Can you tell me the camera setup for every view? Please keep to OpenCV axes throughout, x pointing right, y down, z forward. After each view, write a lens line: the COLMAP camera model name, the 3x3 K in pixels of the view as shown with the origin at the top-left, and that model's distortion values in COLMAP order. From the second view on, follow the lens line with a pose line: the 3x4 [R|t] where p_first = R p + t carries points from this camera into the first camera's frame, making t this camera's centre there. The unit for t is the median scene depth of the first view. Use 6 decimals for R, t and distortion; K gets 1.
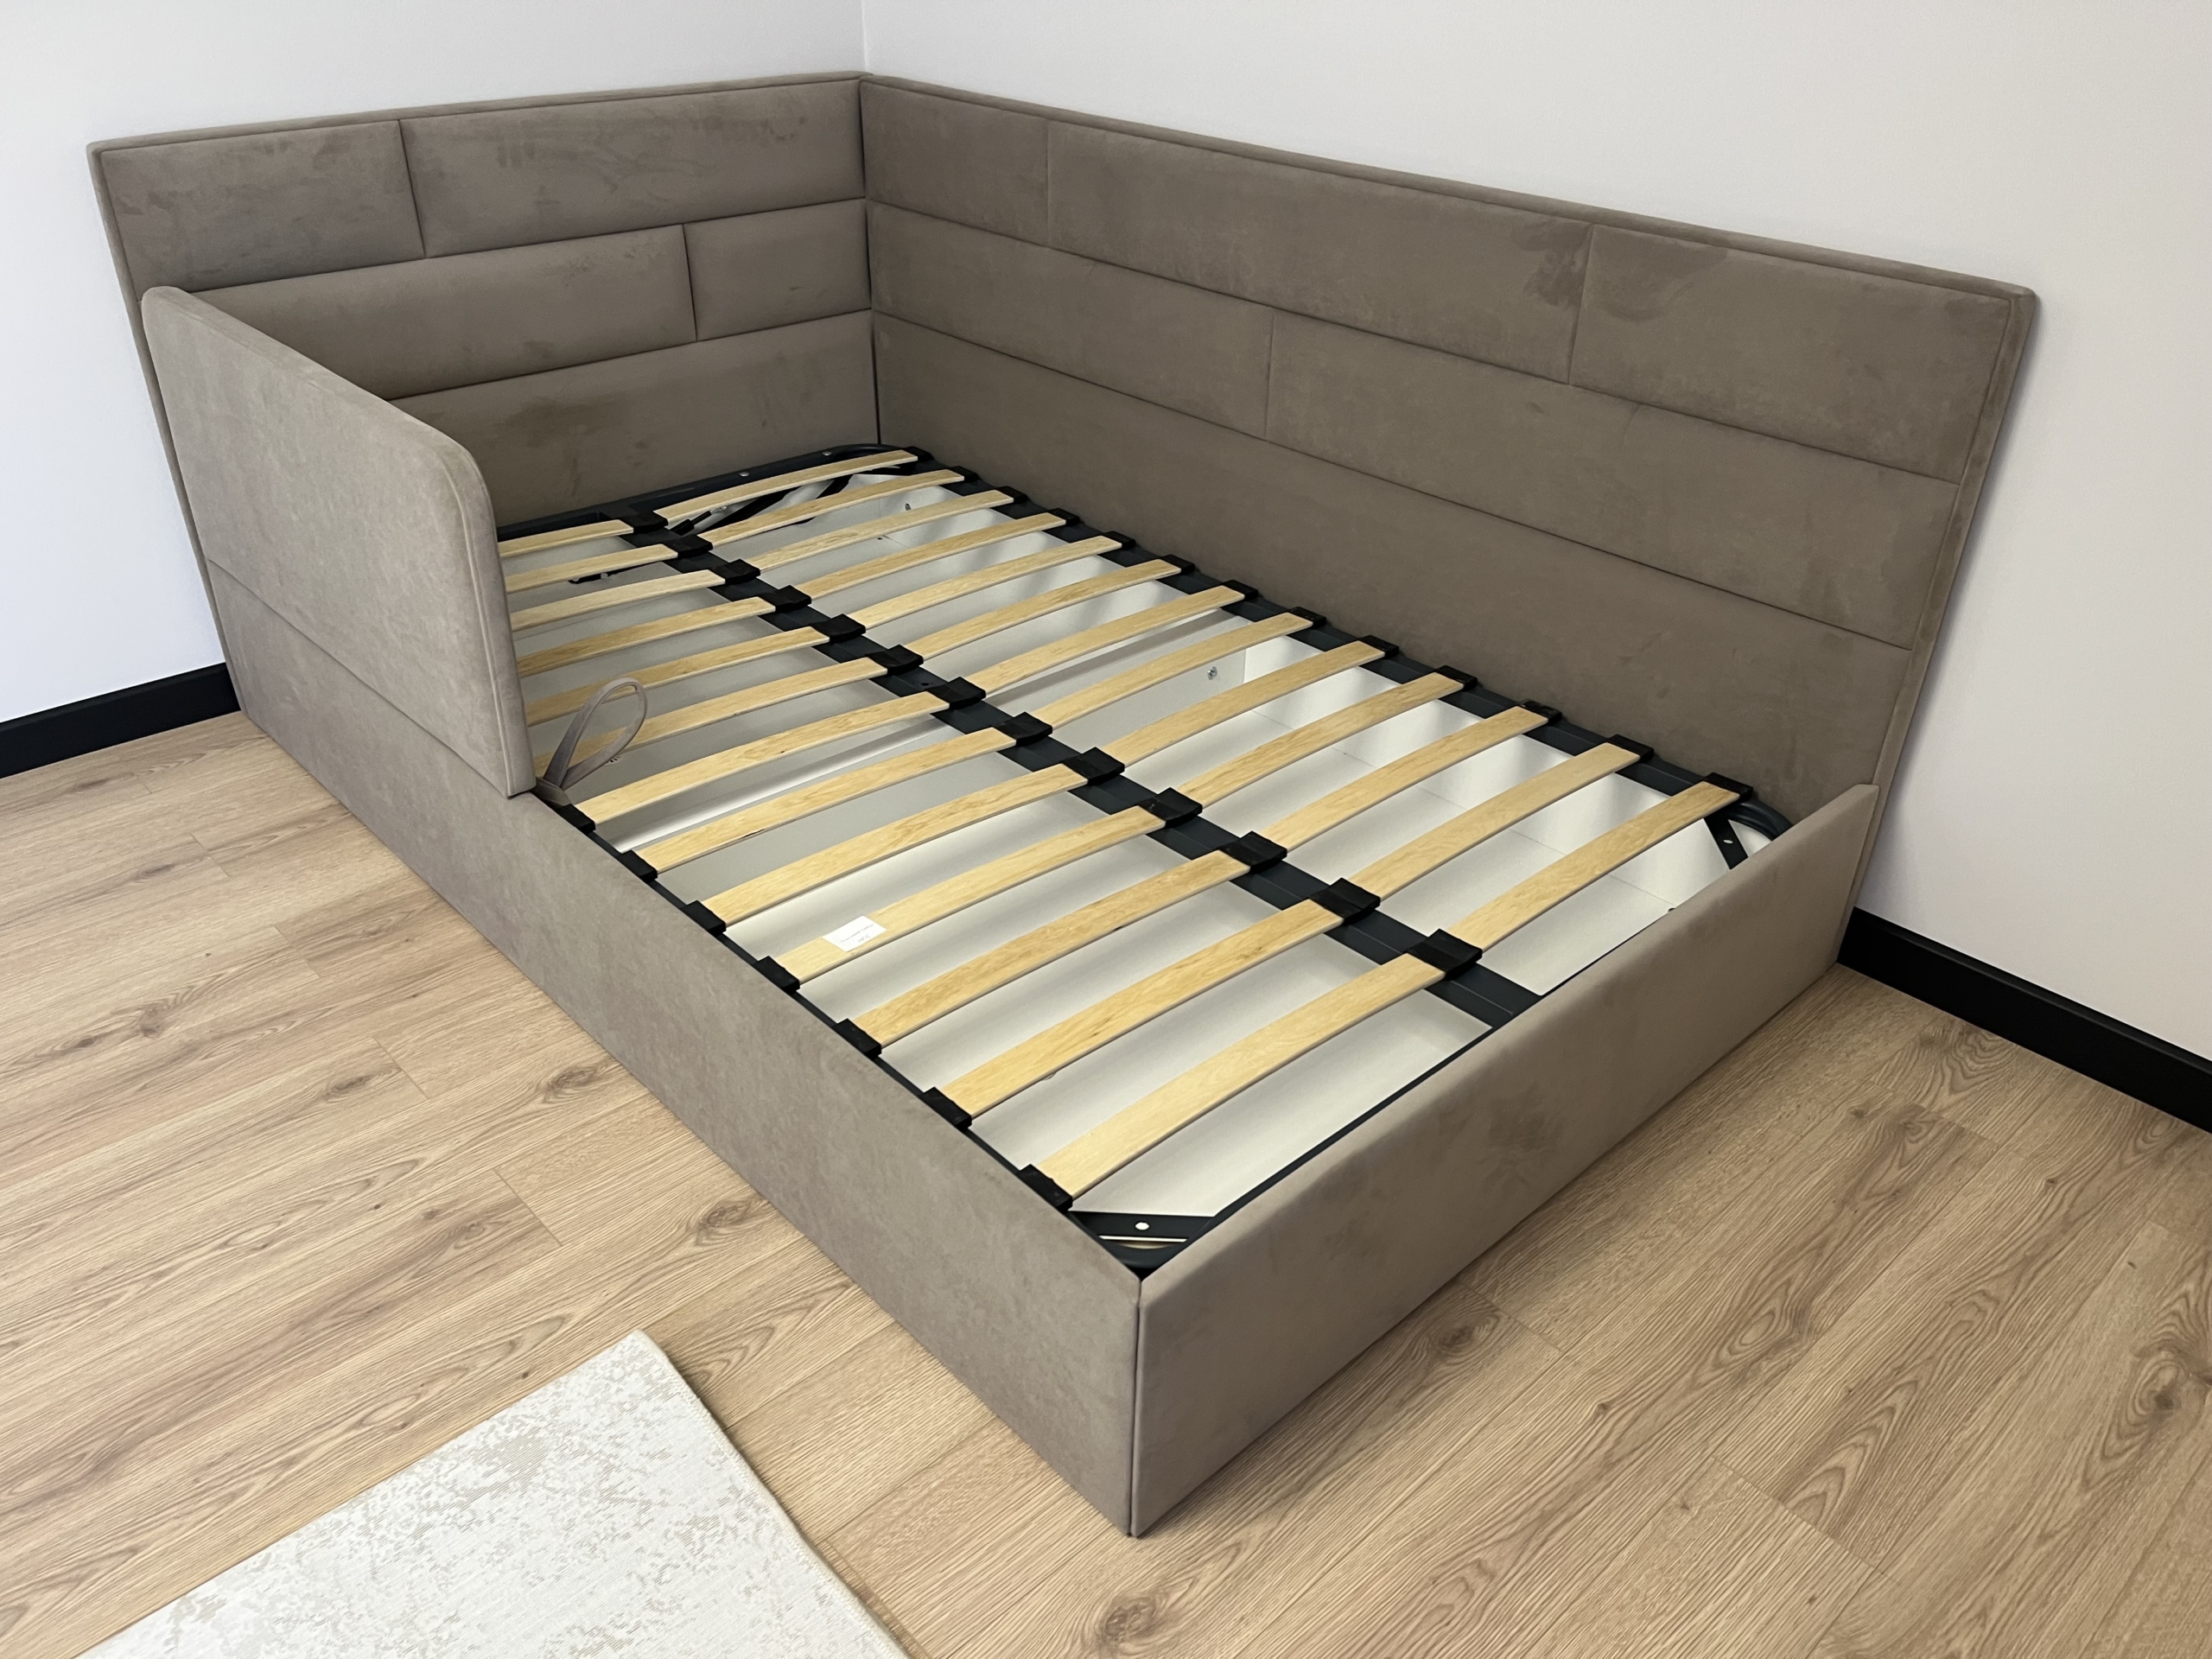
lens RADIAL K [[1693.0, 0, 1106.0], [0, 1693.0, 829.5], [0, 0, 1]] dist [0.069027, -0.087967]
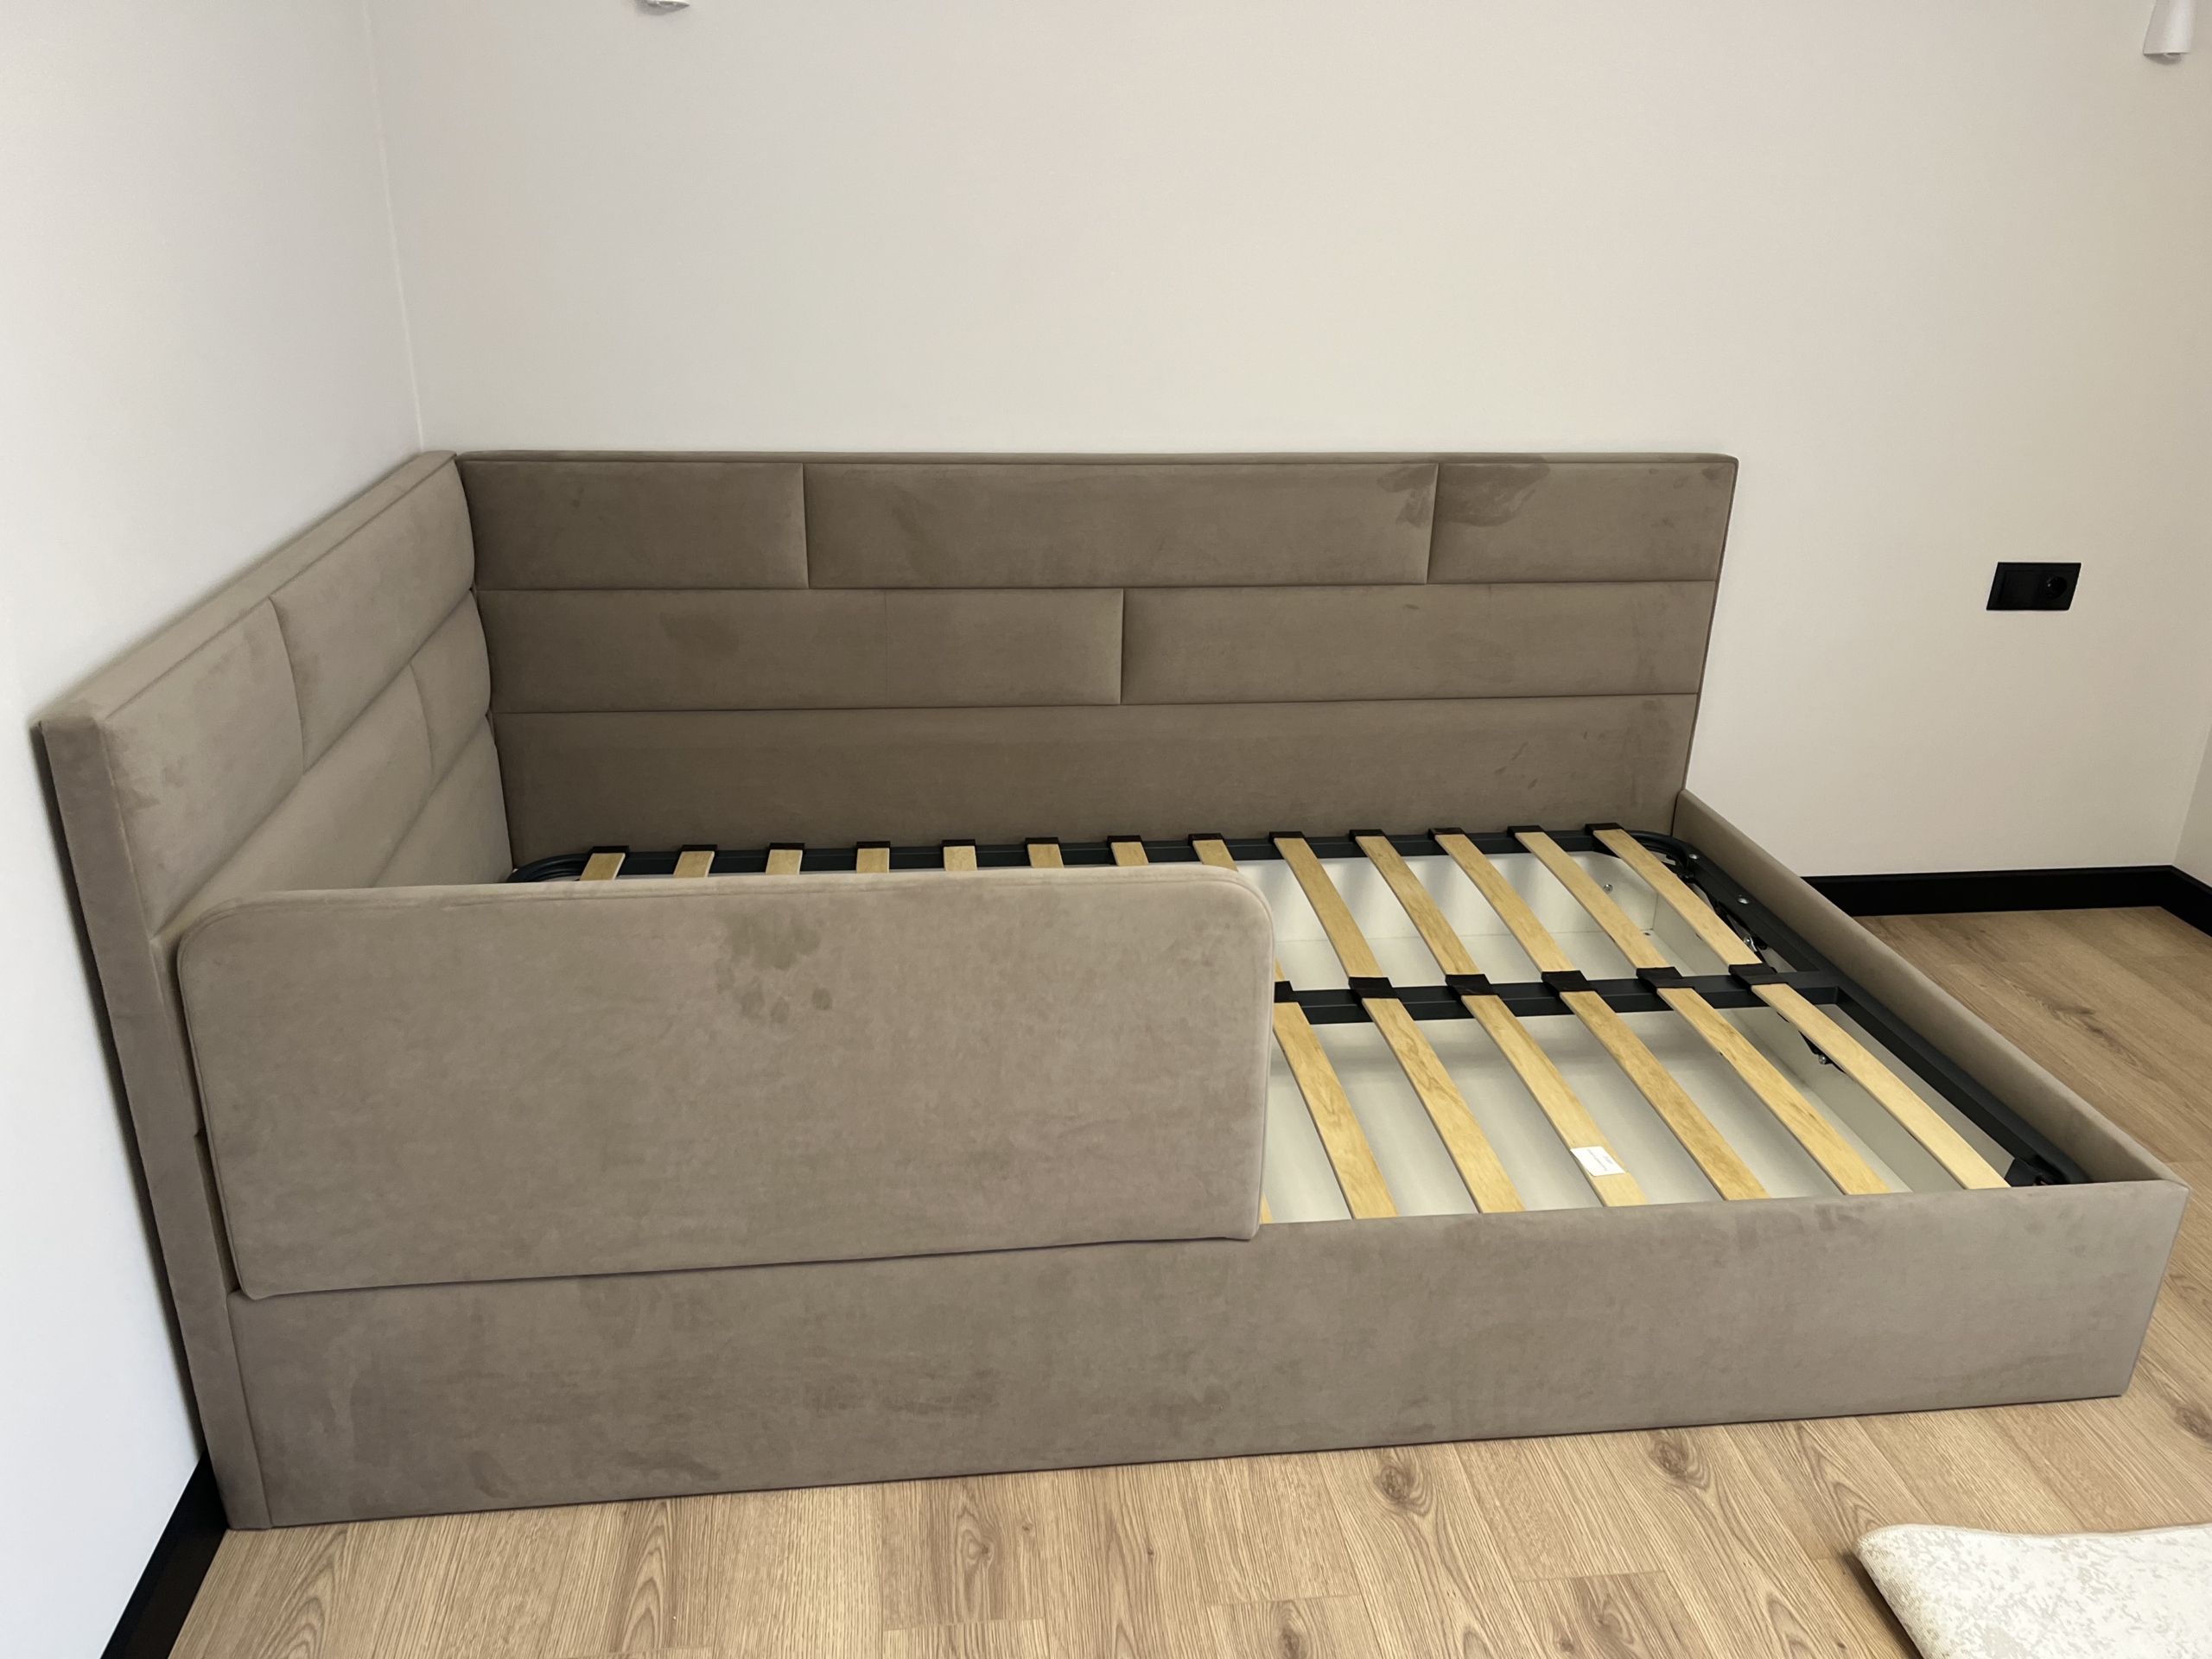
lens RADIAL K [[1693.0, 0, 1106.0], [0, 1693.0, 829.5], [0, 0, 1]] dist [0.069027, -0.087967]
pose [[0.587647, -0.307263, 0.748505, -0.944726], [0.406100, 0.912135, 0.055607, -0.277545], [-0.699824, 0.271291, 0.660793, 0.393905]]
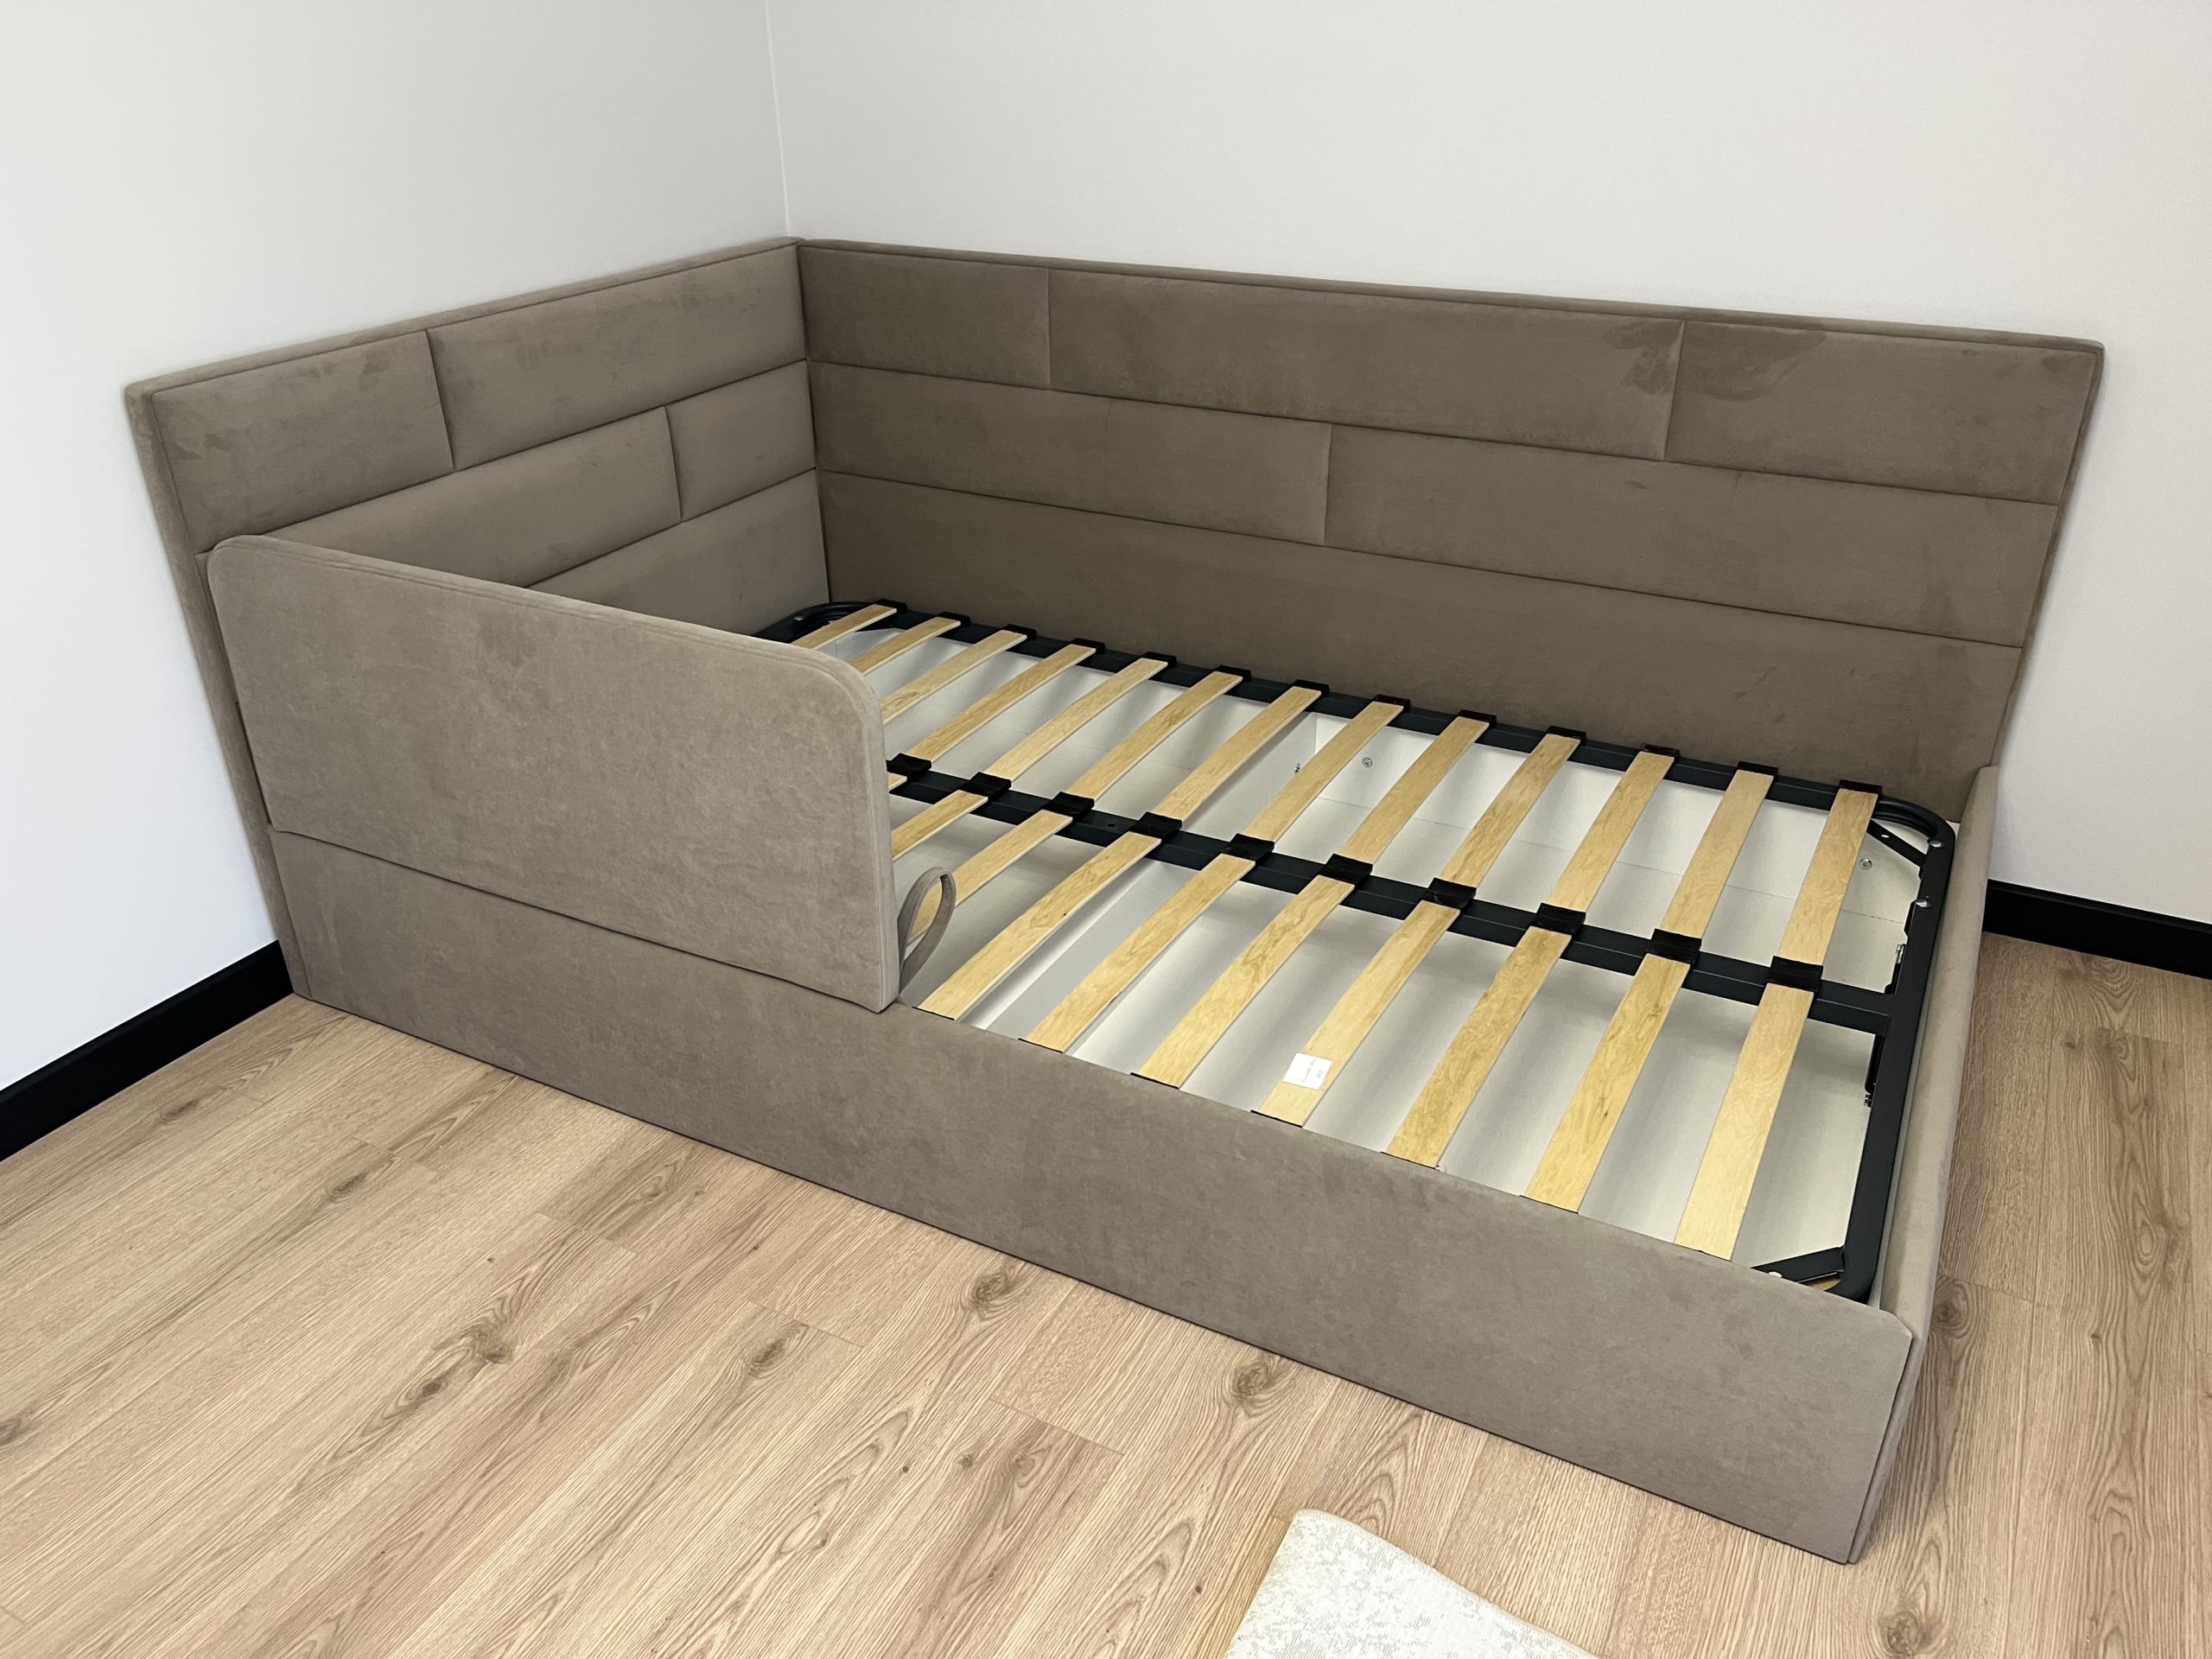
lens RADIAL K [[1694.7, 0, 1098.0], [0, 1694.7, 823.9], [0, 0, 1]] dist [0.067718, -0.096942]
pose [[0.945360, -0.172338, 0.276755, -0.457451], [0.188787, 0.981439, -0.033719, -0.063386], [-0.265807, 0.084124, 0.960349, 0.045204]]
